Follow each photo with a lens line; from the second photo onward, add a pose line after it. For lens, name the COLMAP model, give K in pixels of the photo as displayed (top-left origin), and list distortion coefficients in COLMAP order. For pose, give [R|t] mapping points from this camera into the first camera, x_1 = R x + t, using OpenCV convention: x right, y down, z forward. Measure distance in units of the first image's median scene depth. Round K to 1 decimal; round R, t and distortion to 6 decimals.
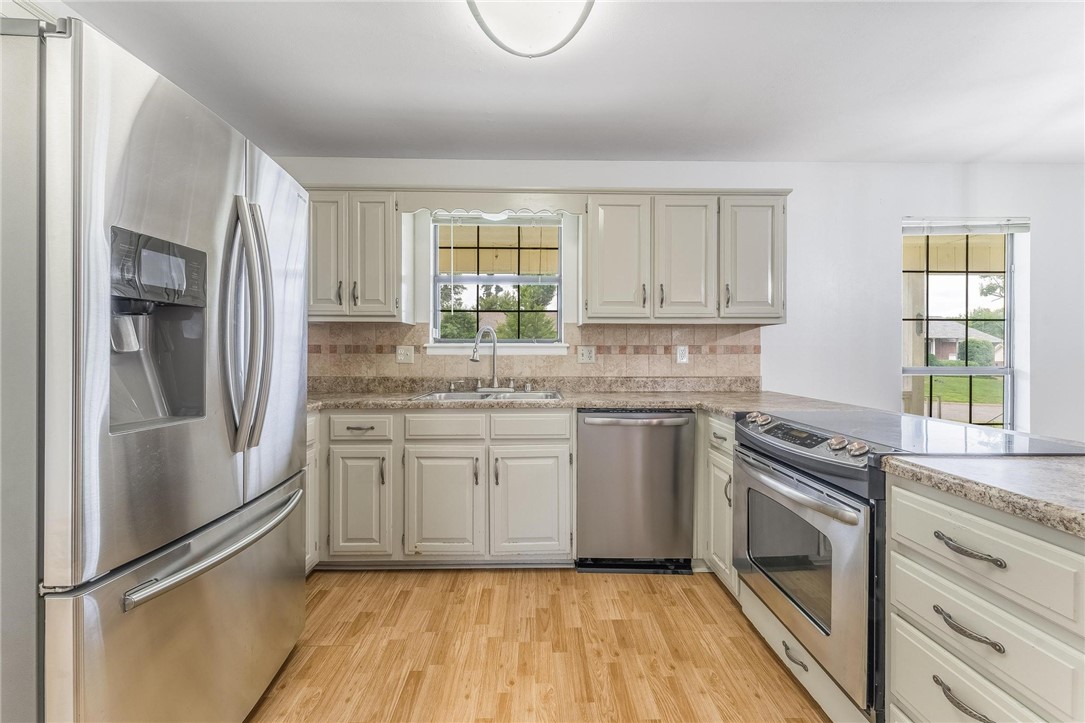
lens RADIAL K [[446.3, 0, 543.6], [0, 446.3, 356.5], [0, 0, 1]] dist [0.003641, -0.000140]
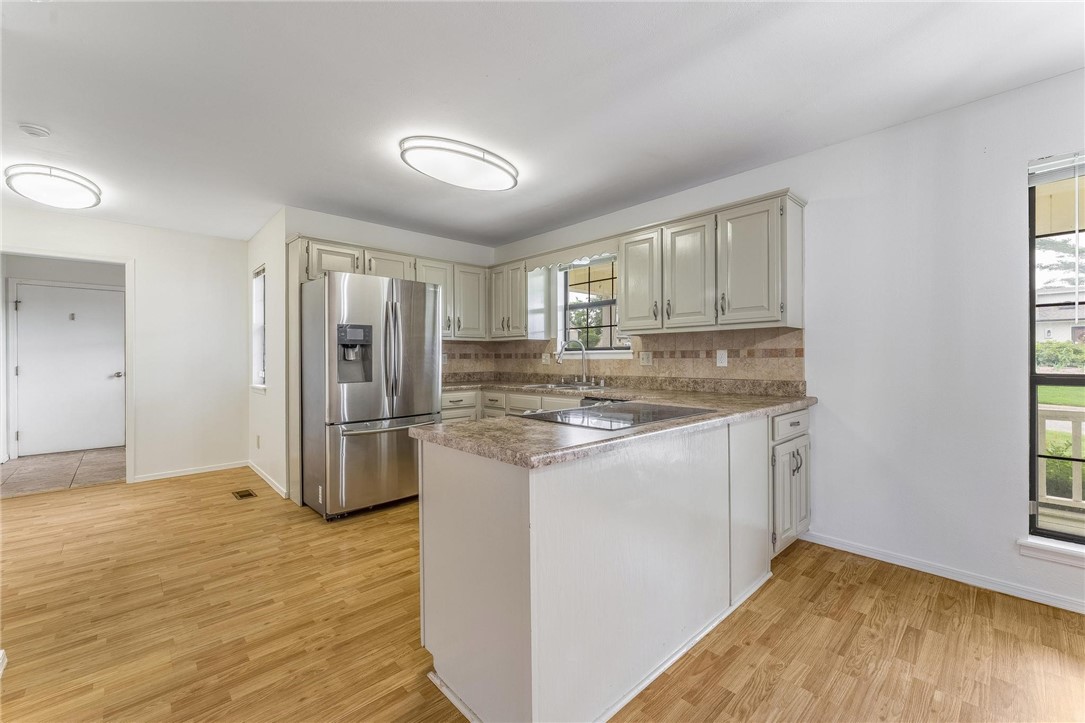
lens RADIAL K [[446.3, 0, 543.1], [0, 446.3, 359.5], [0, 0, 1]] dist [0.003641, -0.000140]
pose [[0.665490, -0.001954, -0.746404, 0.926677], [0.002223, 0.999997, -0.000636, -0.002092], [0.746403, -0.001236, 0.665493, -0.044410]]
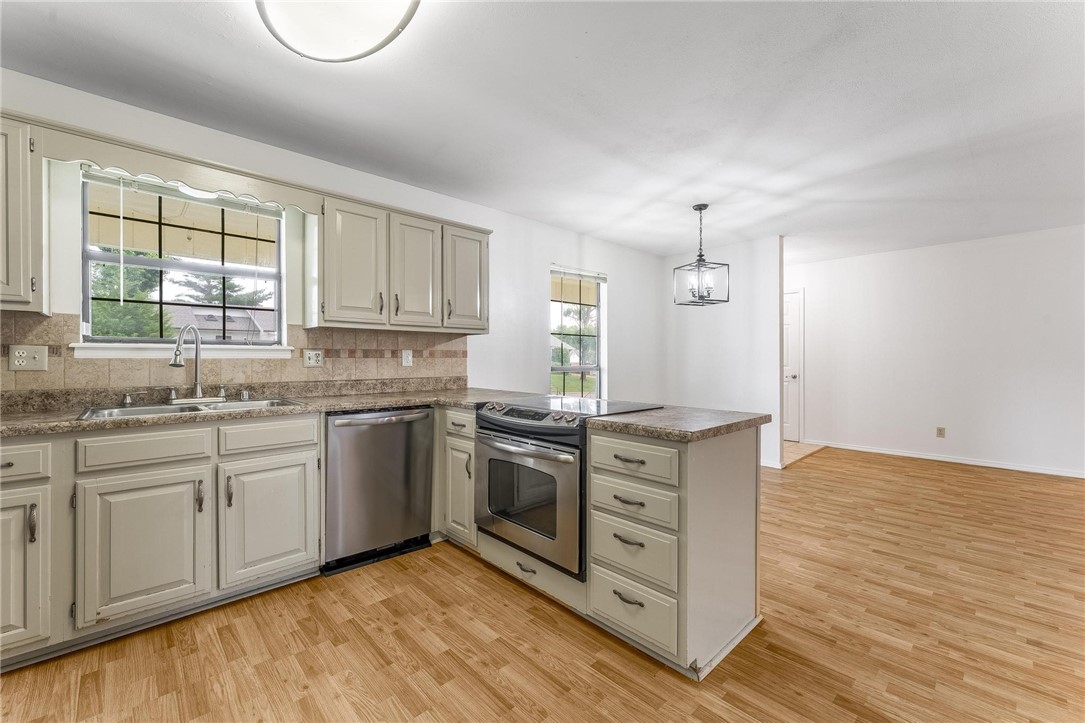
lens RADIAL K [[446.3, 0, 544.5], [0, 446.3, 360.2], [0, 0, 1]] dist [0.003641, -0.000140]
pose [[0.739928, -0.002848, 0.672680, -0.205396], [0.003023, 0.999995, 0.000909, 0.000669], [-0.672679, 0.001361, 0.739933, -0.057859]]
